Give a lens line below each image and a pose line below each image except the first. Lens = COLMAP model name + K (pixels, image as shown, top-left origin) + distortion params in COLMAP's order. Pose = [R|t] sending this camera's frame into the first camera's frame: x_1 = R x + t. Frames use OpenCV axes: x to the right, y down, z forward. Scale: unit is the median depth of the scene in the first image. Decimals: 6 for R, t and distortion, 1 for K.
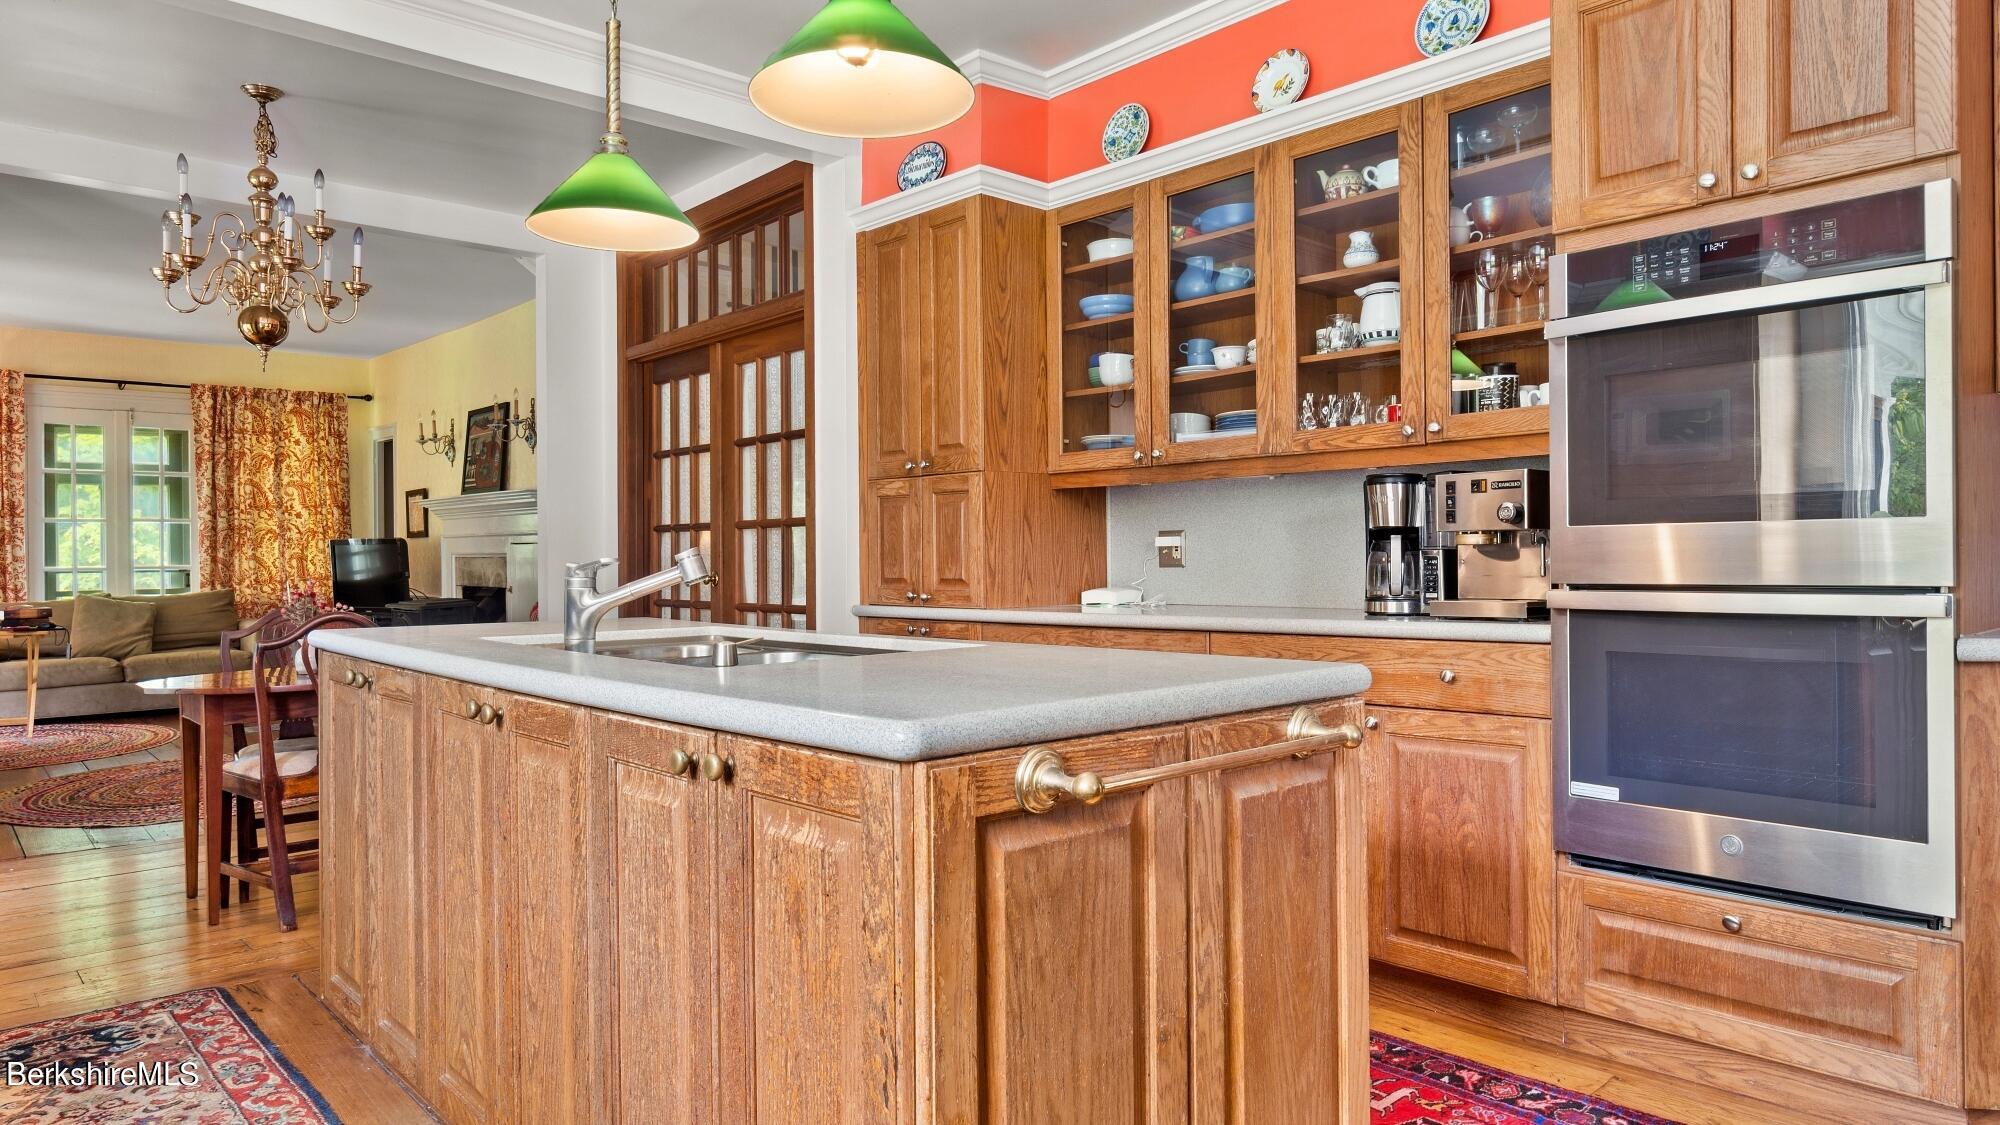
lens RADIAL K [[1292.5, 0, 1053.7], [0, 1292.5, 568.5], [0, 0, 1]] dist [0.013573, 0.003248]
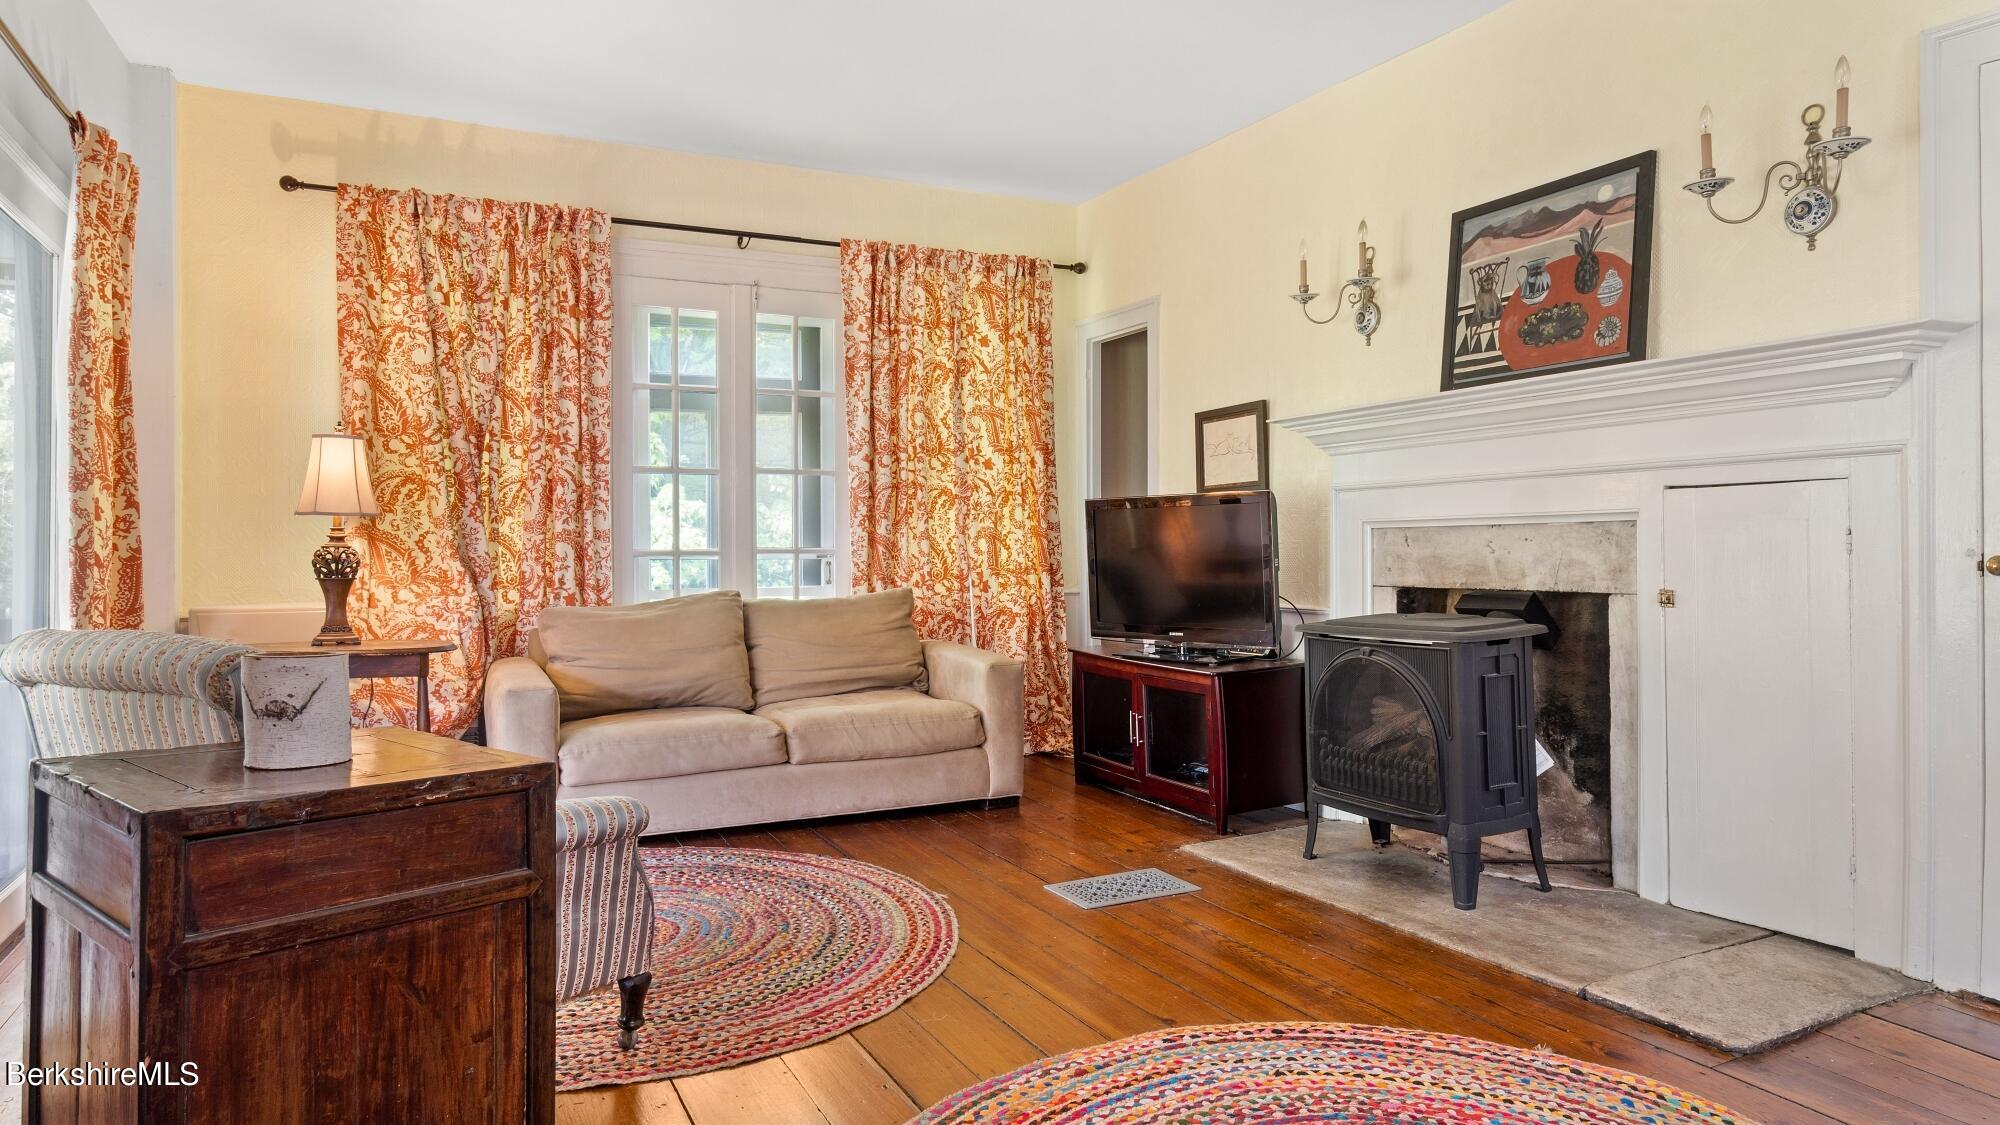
lens RADIAL K [[1292.5, 0, 1053.7], [0, 1292.5, 568.5], [0, 0, 1]] dist [0.013573, 0.003248]
pose [[0.967926, 0.004386, -0.251196, -0.417200], [-0.004313, 0.999990, 0.000844, 0.005931], [0.251197, 0.000266, 0.967936, 0.452792]]
